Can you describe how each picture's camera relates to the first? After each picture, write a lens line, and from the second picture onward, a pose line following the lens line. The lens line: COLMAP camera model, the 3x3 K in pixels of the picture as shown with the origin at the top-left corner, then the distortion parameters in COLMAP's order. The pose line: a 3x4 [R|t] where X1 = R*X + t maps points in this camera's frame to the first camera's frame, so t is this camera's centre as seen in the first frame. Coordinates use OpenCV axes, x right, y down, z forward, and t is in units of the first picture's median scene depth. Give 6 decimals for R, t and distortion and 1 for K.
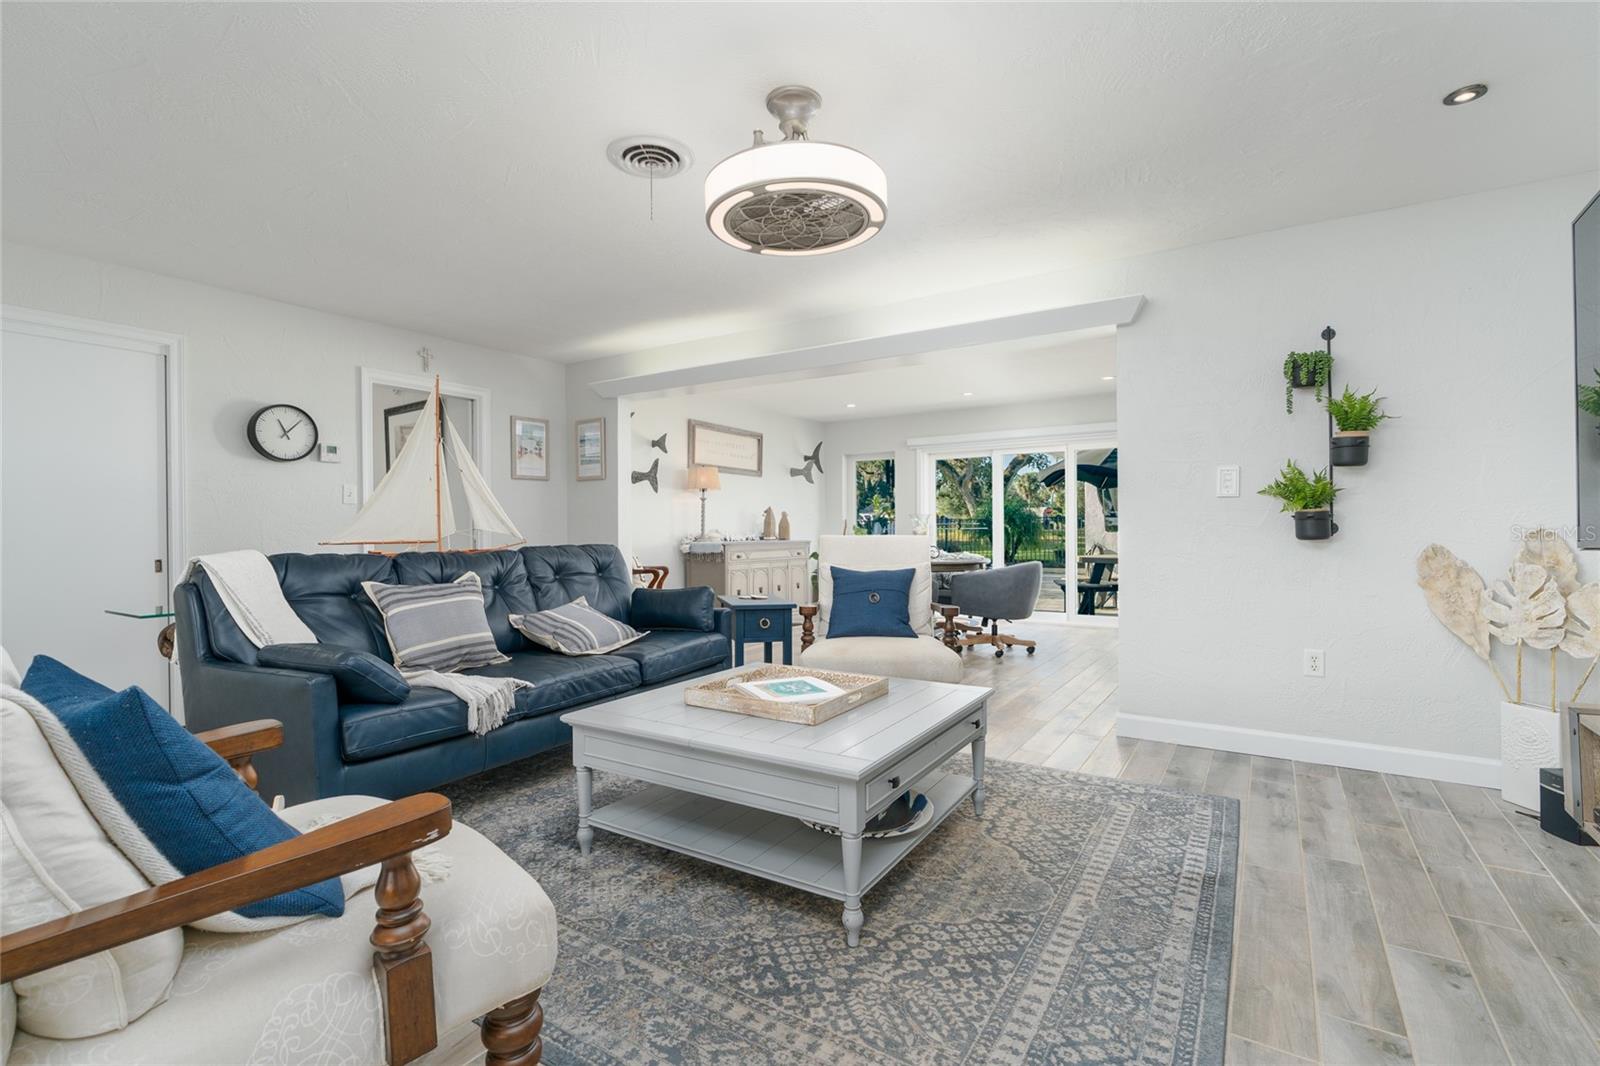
lens RADIAL K [[741.1, 0, 802.0], [0, 741.1, 527.4], [0, 0, 1]] dist [-0.001721, -0.000234]
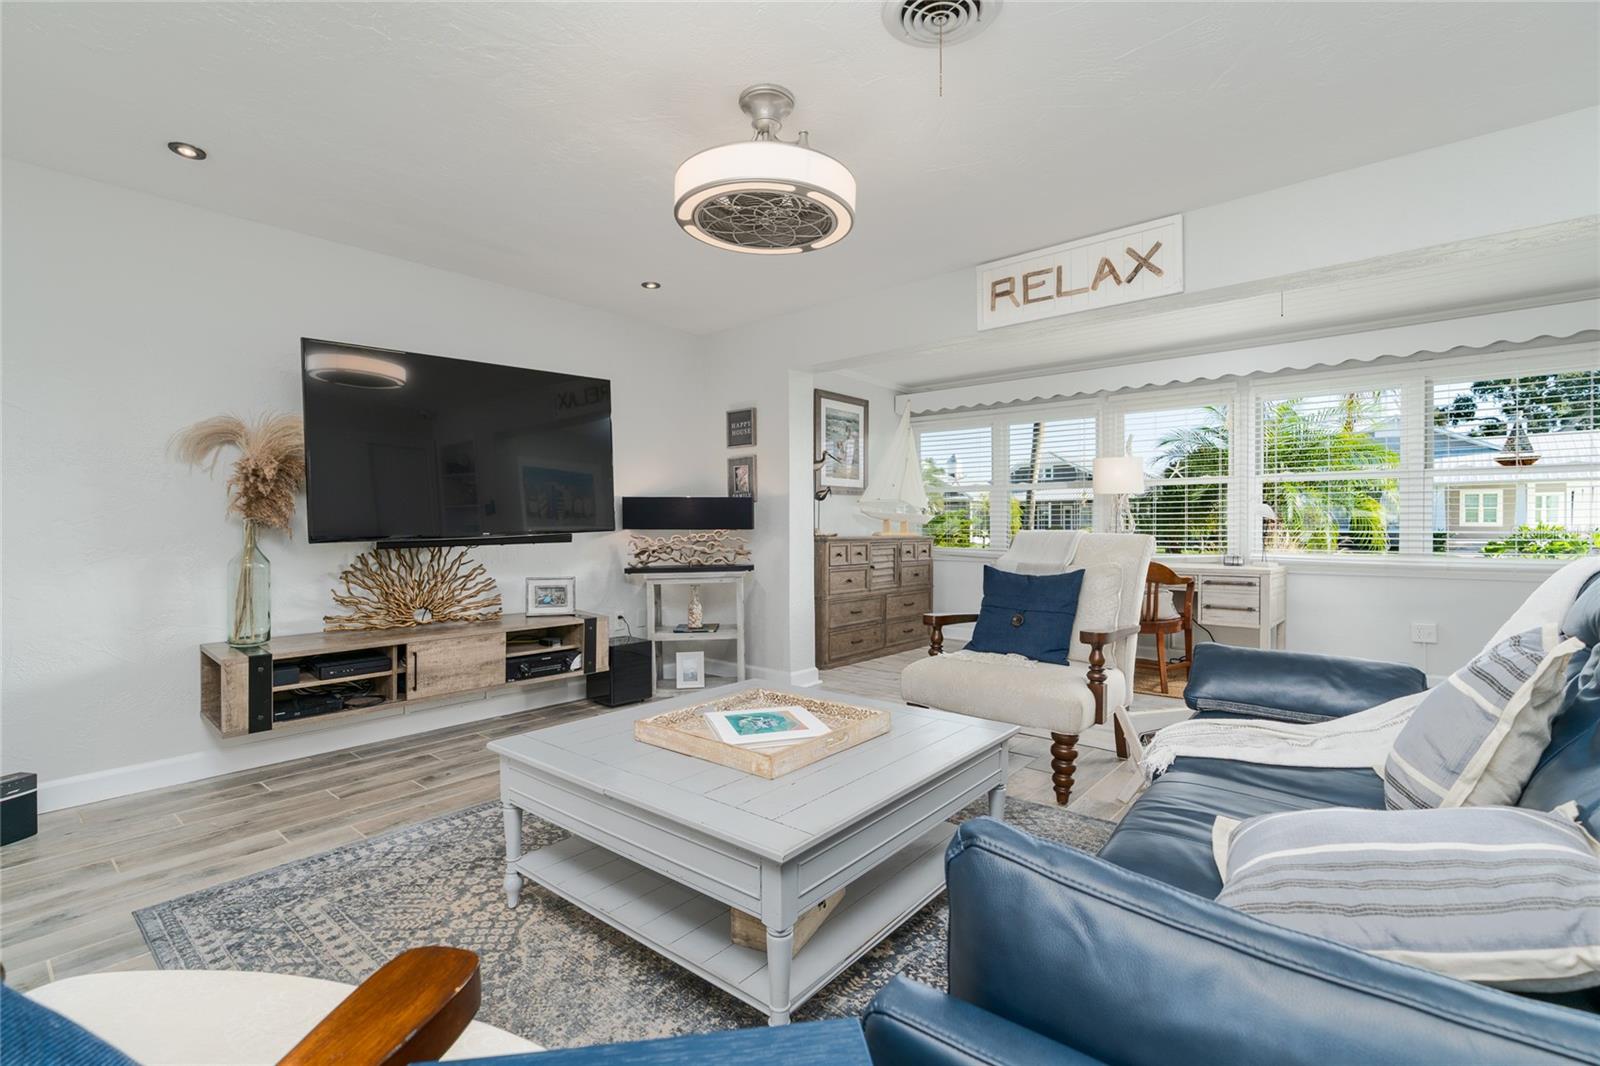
lens RADIAL K [[741.1, 0, 801.6], [0, 741.1, 531.0], [0, 0, 1]] dist [-0.001721, -0.000234]
pose [[-0.990709, 0.006694, 0.135835, -0.185487], [0.008893, 0.999839, 0.015591, -0.009797], [-0.135709, 0.016654, -0.990609, 1.956435]]
